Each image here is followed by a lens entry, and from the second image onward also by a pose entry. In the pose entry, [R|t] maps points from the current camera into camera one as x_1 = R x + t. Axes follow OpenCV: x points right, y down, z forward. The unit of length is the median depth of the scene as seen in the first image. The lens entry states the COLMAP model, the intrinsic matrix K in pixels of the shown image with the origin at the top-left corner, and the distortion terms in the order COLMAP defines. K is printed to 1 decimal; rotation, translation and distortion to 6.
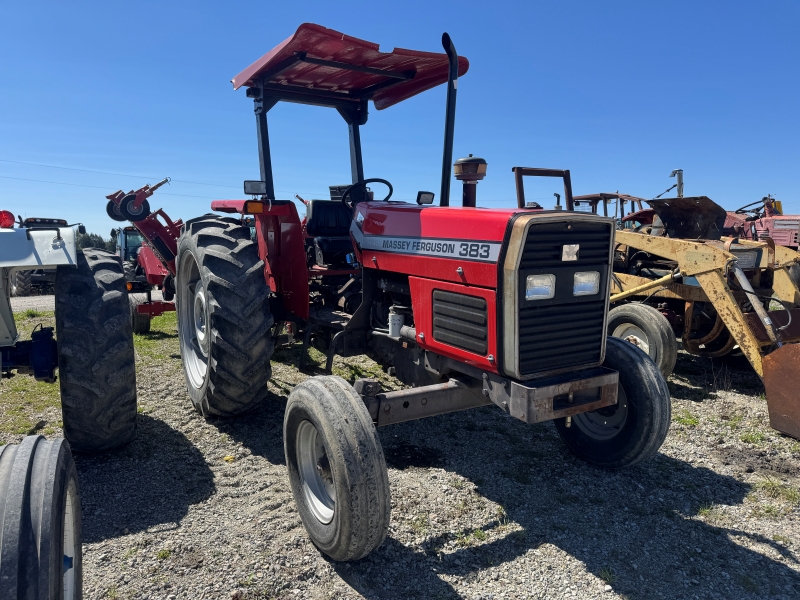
lens RADIAL K [[565.0, 0, 400.0], [0, 565.0, 300.0], [0, 0, 1]] dist [0.099843, -0.131927]
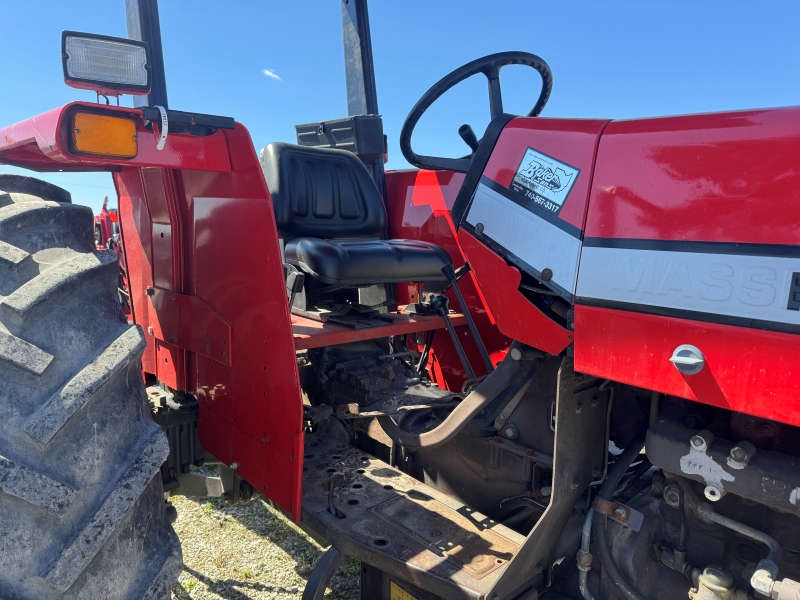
lens RADIAL K [[565.0, 0, 400.0], [0, 565.0, 300.0], [0, 0, 1]] dist [0.099843, -0.131927]
pose [[0.982916, -0.009521, 0.183810, -0.192492], [0.007458, 0.999901, 0.011909, -0.098203], [-0.183905, -0.010335, 0.982890, 0.808948]]
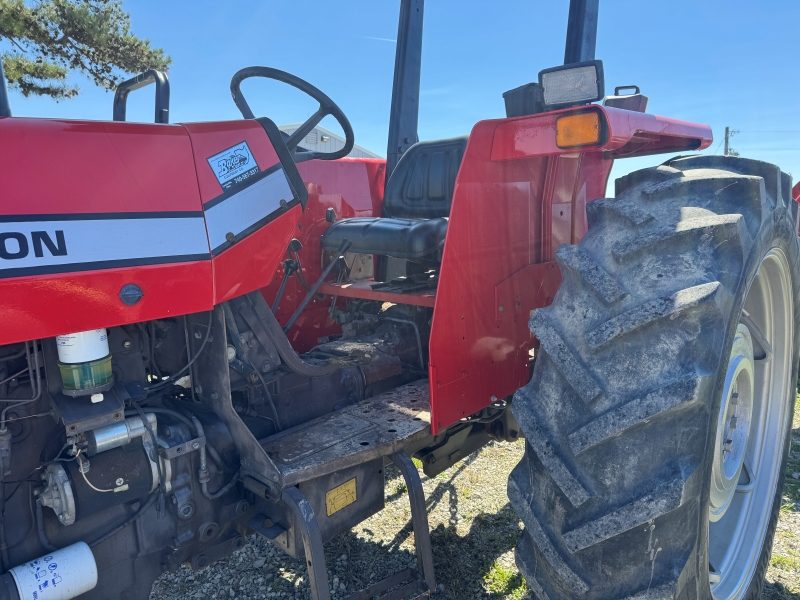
lens RADIAL K [[574.2, 0, 400.0], [0, 574.2, 300.0], [0, 0, 1]] dist [-0.005050, -0.002230]
pose [[0.264871, 0.140966, -0.953924, 0.438727], [-0.101854, 0.987813, 0.117693, -0.131639], [0.958889, 0.065988, 0.276001, 1.155656]]
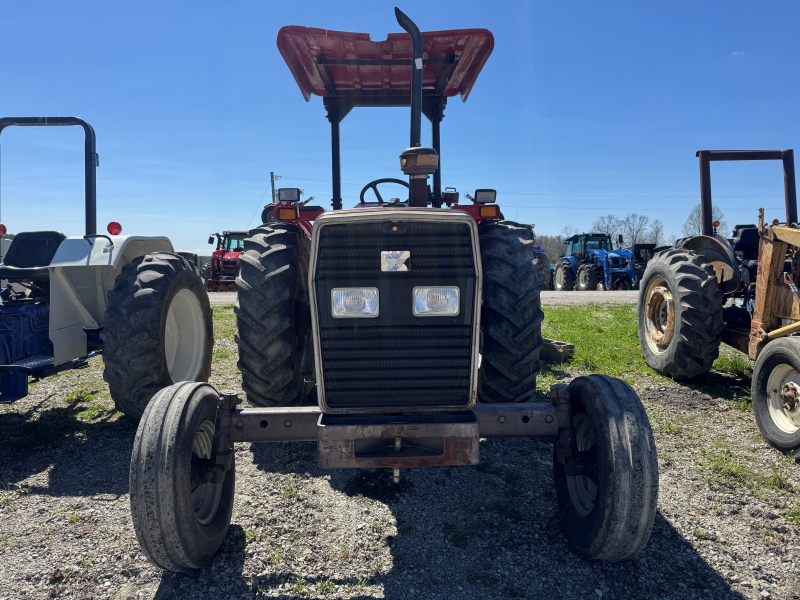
lens RADIAL K [[565.0, 0, 400.0], [0, 565.0, 300.0], [0, 0, 1]] dist [0.099843, -0.131927]
pose [[0.863684, 0.047684, -0.501772, 0.518474], [-0.052160, 0.998626, 0.005120, -0.024881], [0.501327, 0.021750, 0.864985, 0.241625]]
